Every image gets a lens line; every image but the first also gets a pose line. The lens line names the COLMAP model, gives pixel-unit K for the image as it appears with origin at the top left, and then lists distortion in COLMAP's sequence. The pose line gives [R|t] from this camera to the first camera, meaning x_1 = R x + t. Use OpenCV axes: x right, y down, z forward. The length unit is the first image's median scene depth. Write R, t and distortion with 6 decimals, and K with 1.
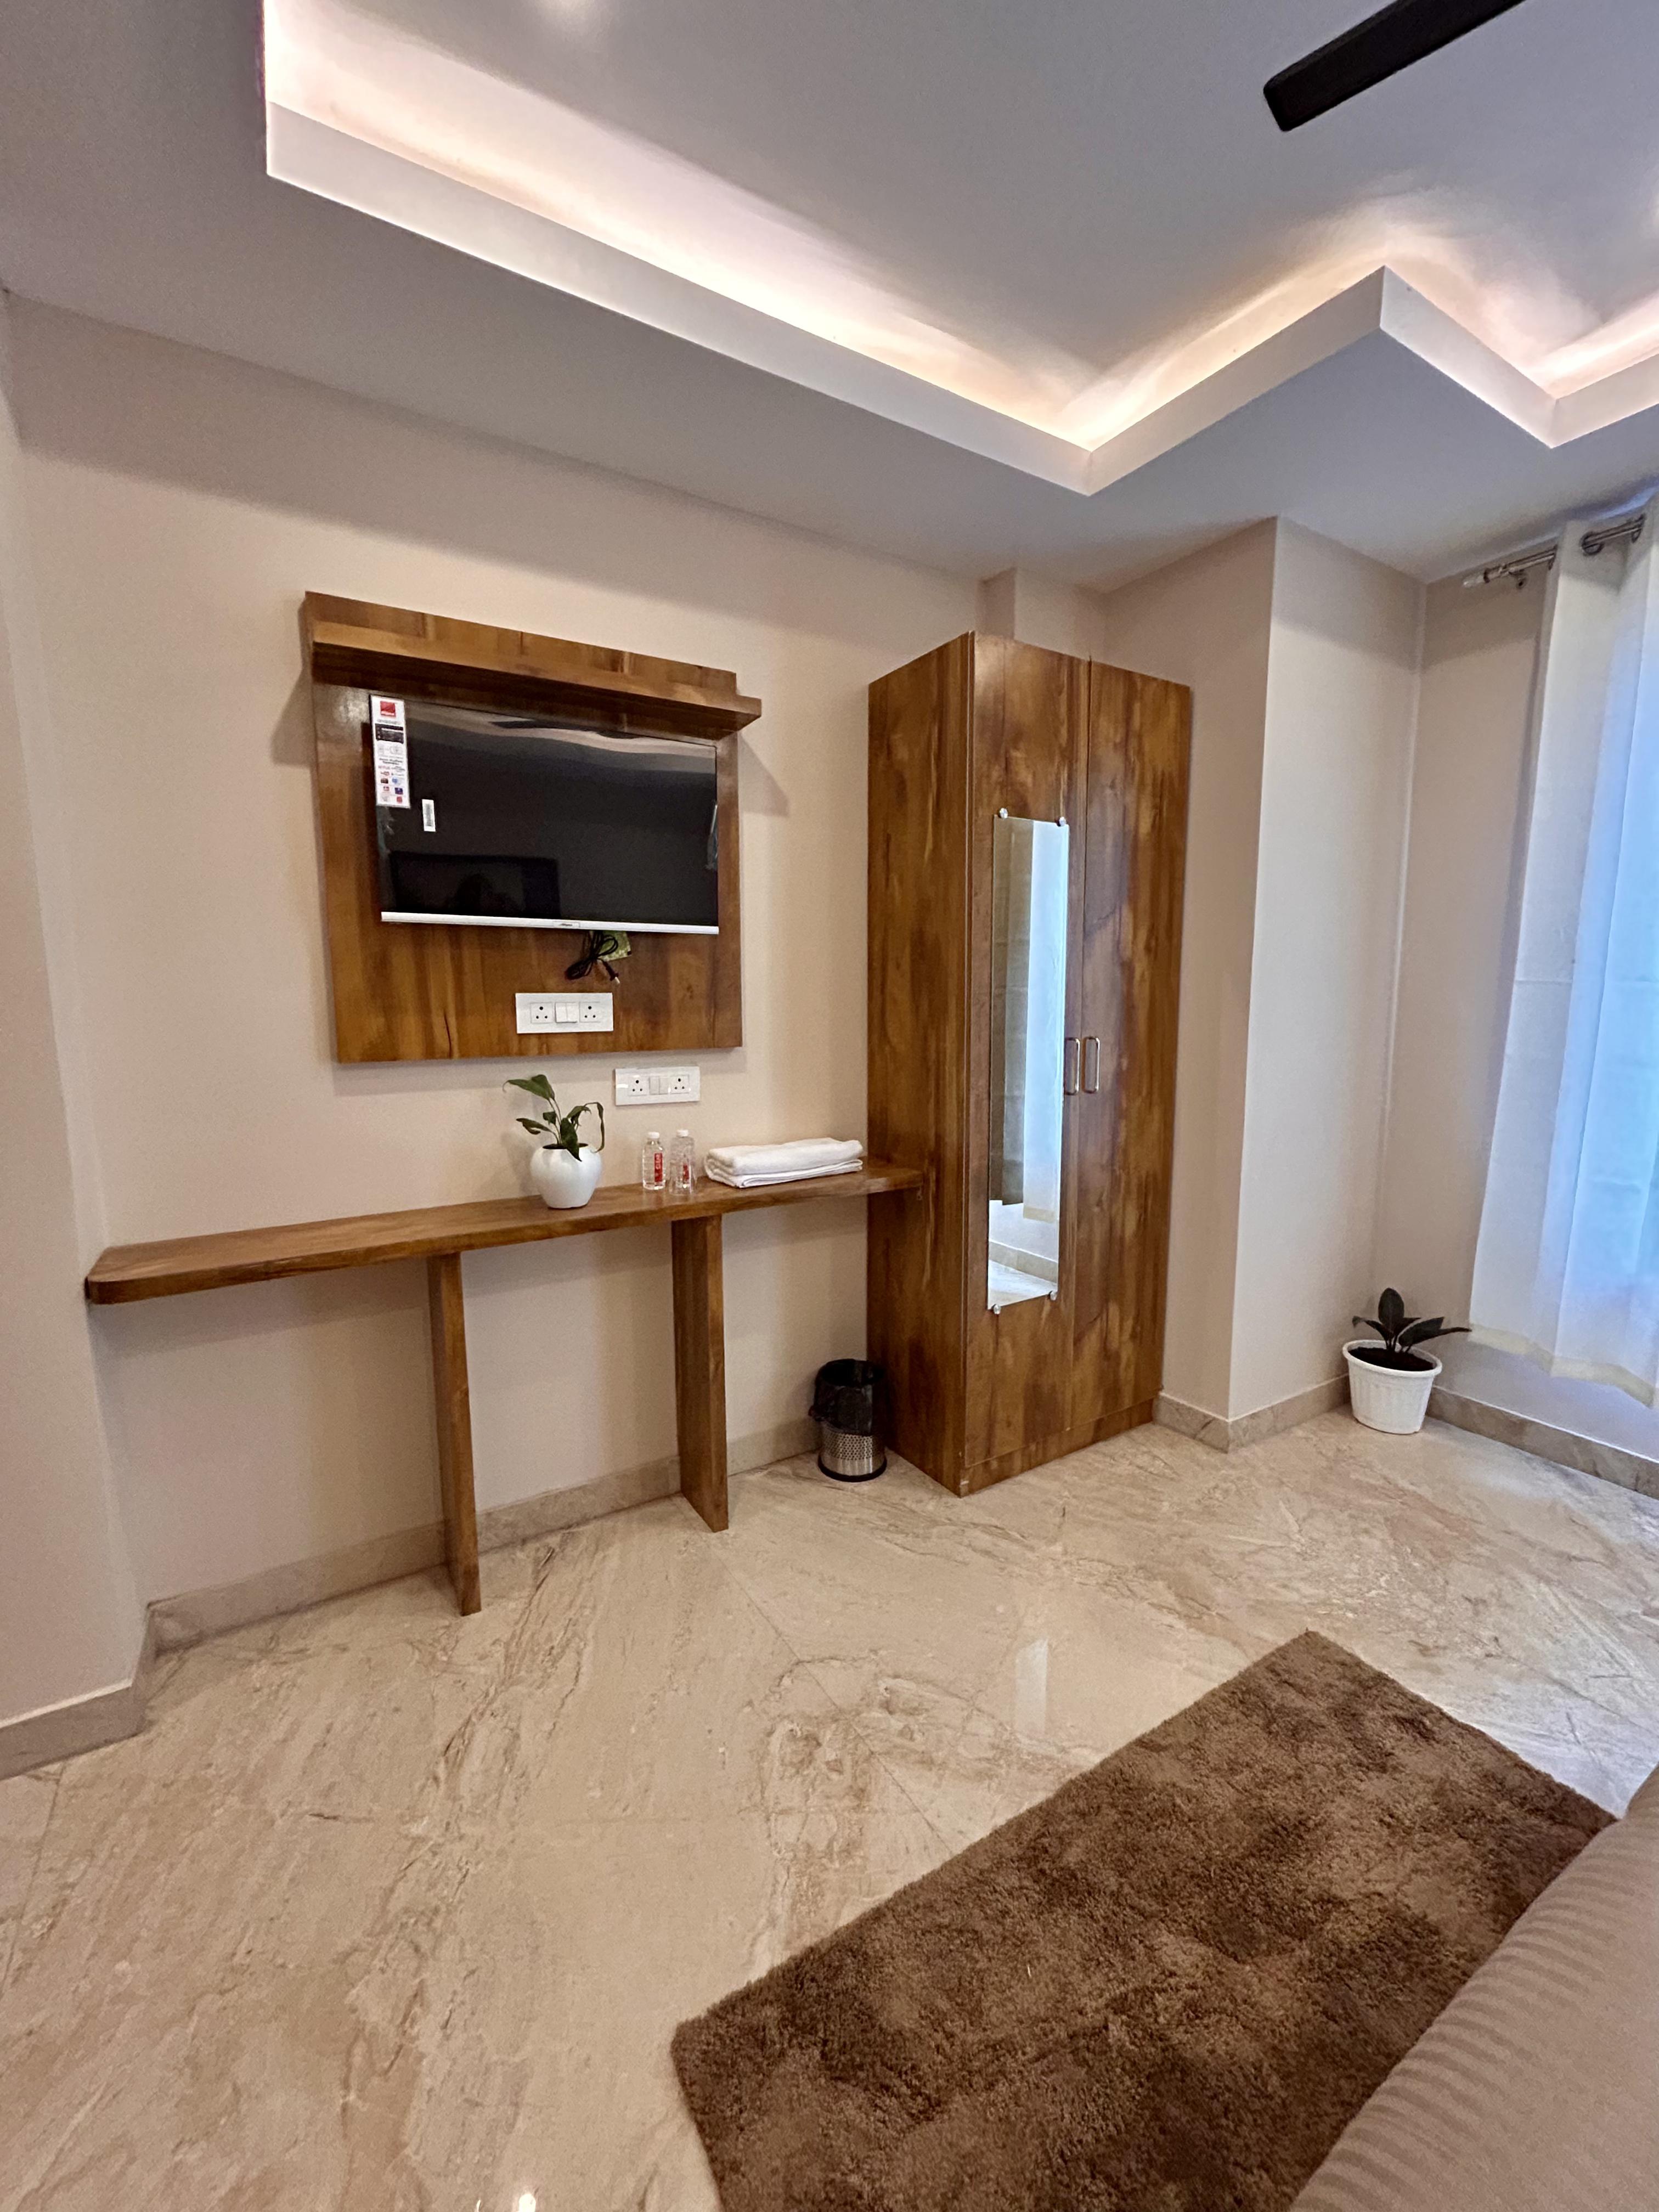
lens RADIAL K [[902.9, 0, 815.3], [0, 902.9, 1101.0], [0, 0, 1]] dist [0.006944, -0.000096]
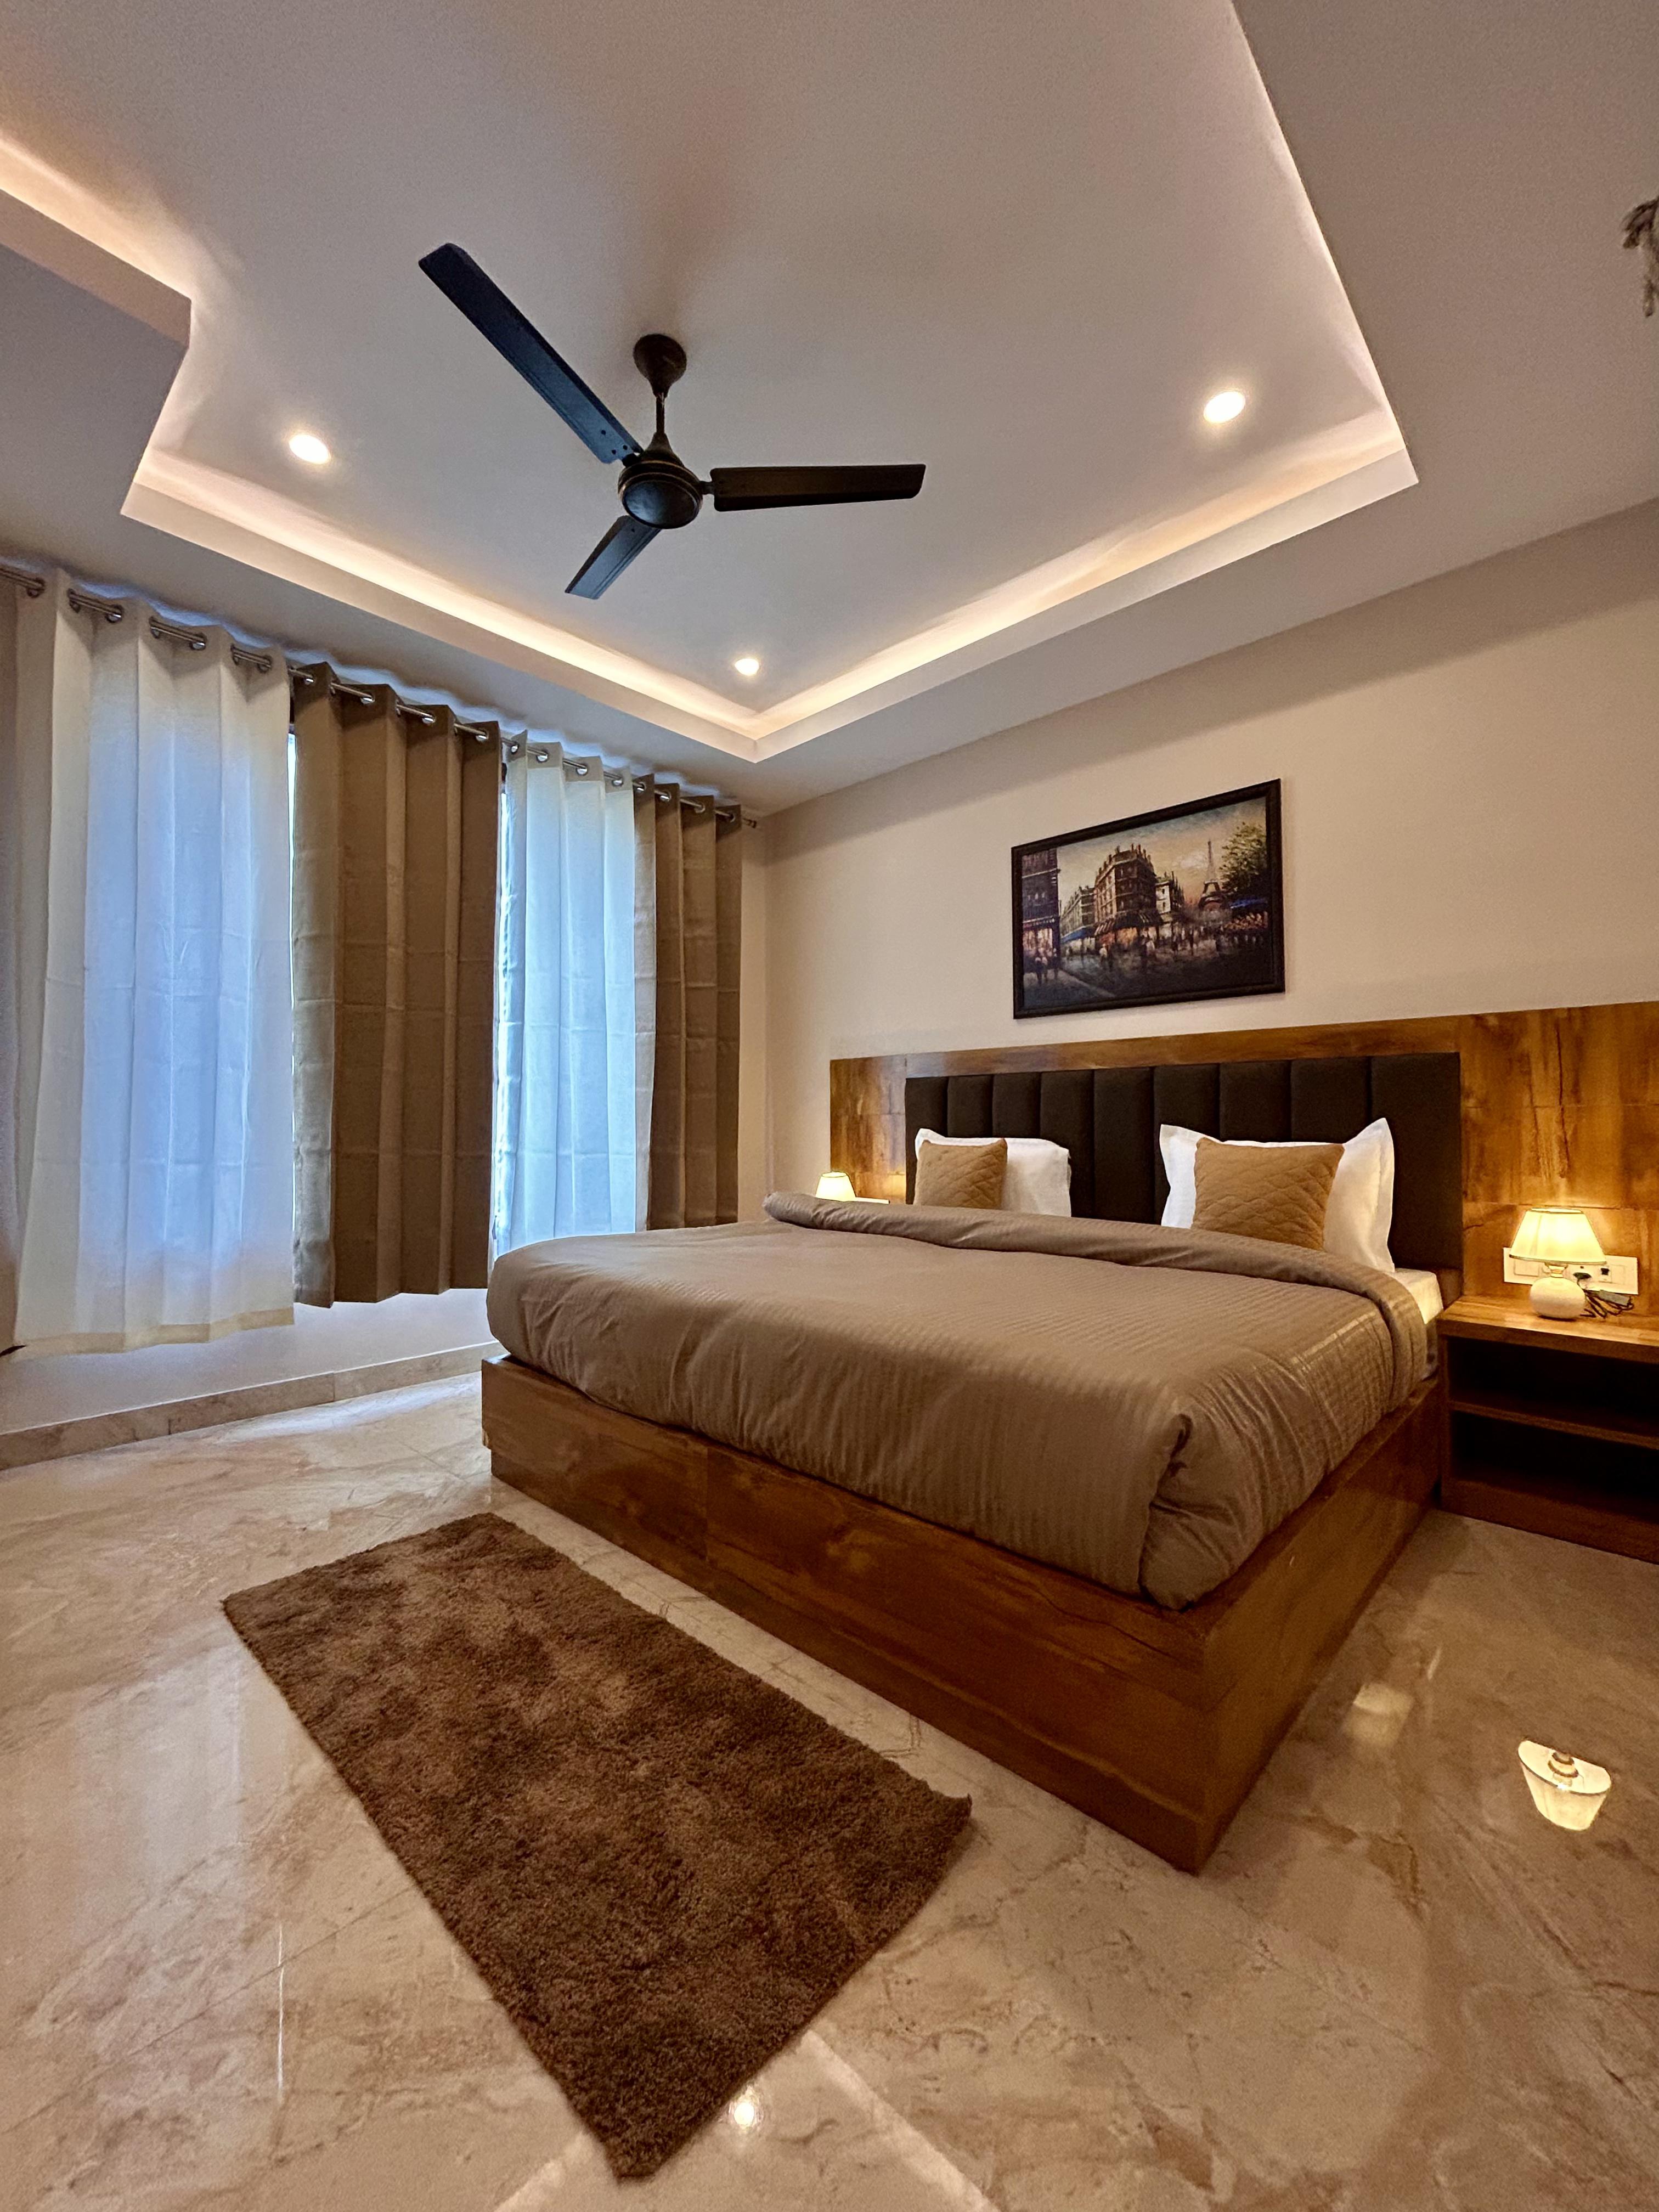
lens RADIAL K [[902.9, 0, 822.2], [0, 902.9, 1102.3], [0, 0, 1]] dist [0.006944, -0.000096]
pose [[-0.267354, 0.029632, 0.963143, -0.618955], [0.128420, 0.991707, 0.005137, 0.157703], [-0.955003, 0.125060, -0.268942, 0.656779]]
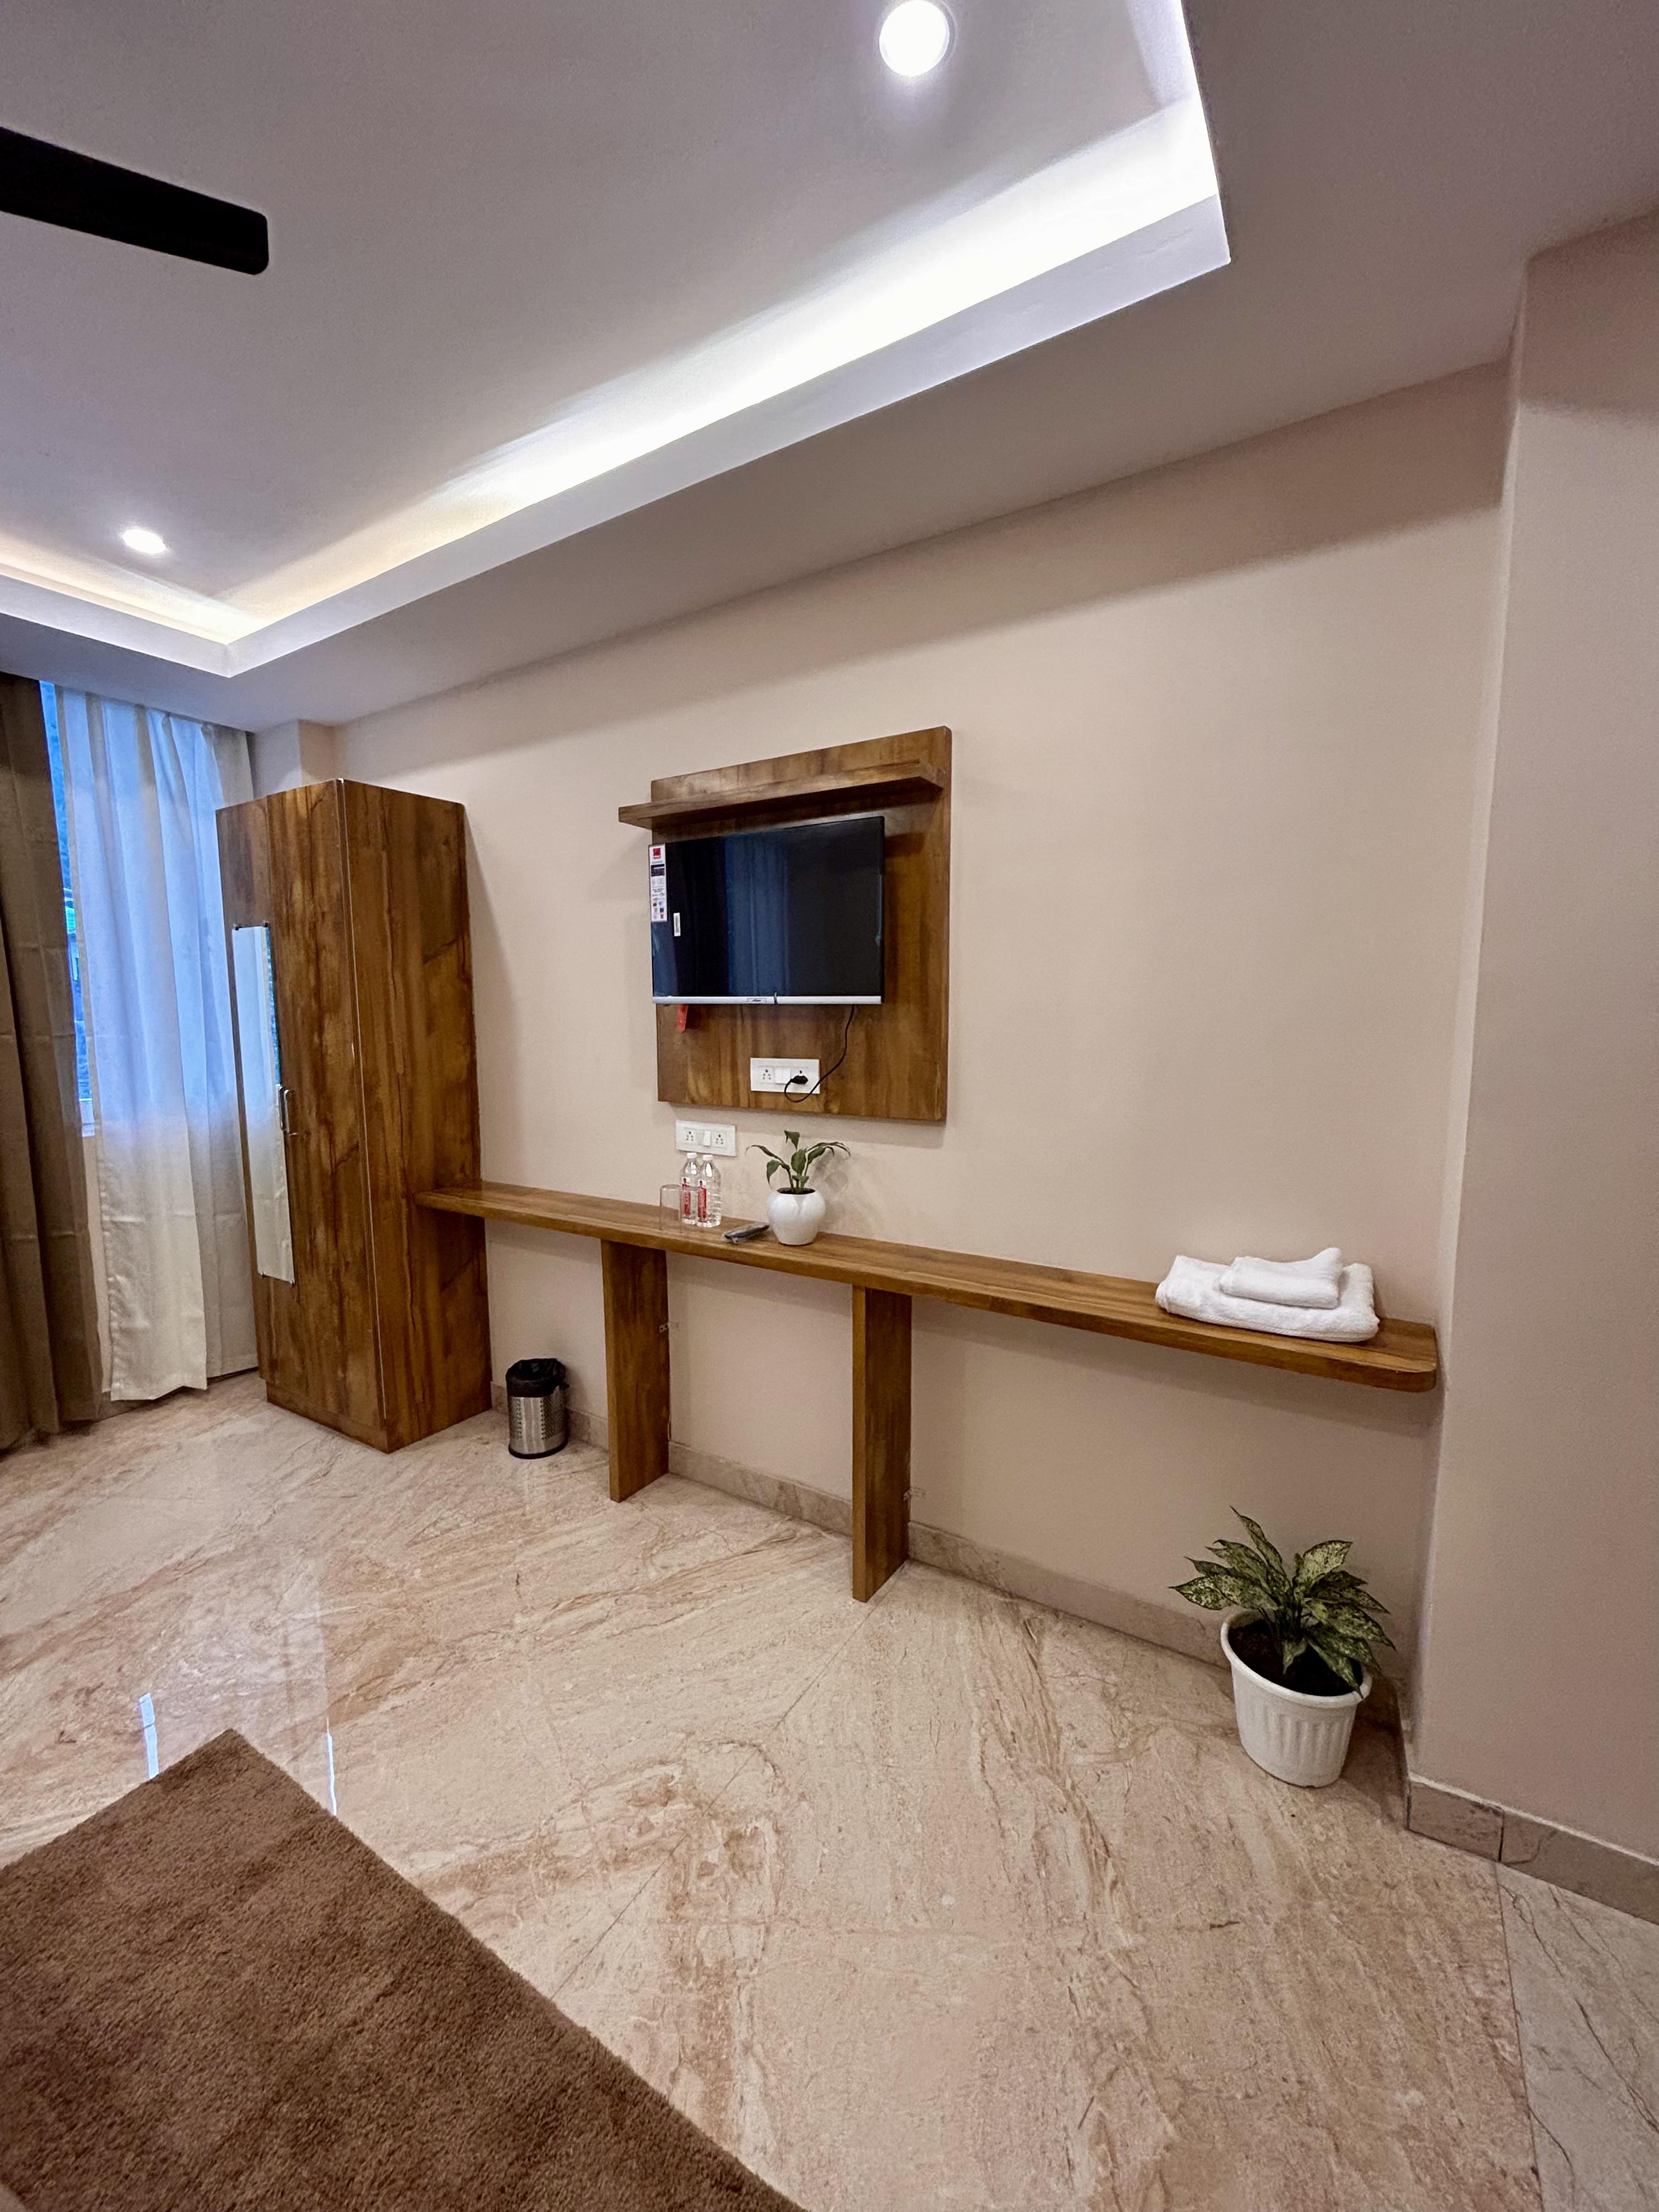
lens RADIAL K [[902.9, 0, 847.0], [0, 902.9, 1102.0], [0, 0, 1]] dist [0.006944, -0.000096]
pose [[0.476715, 0.102333, -0.873081, 0.891059], [-0.109995, 0.992339, 0.056252, -0.161565], [0.872149, 0.069219, 0.484319, 0.599243]]
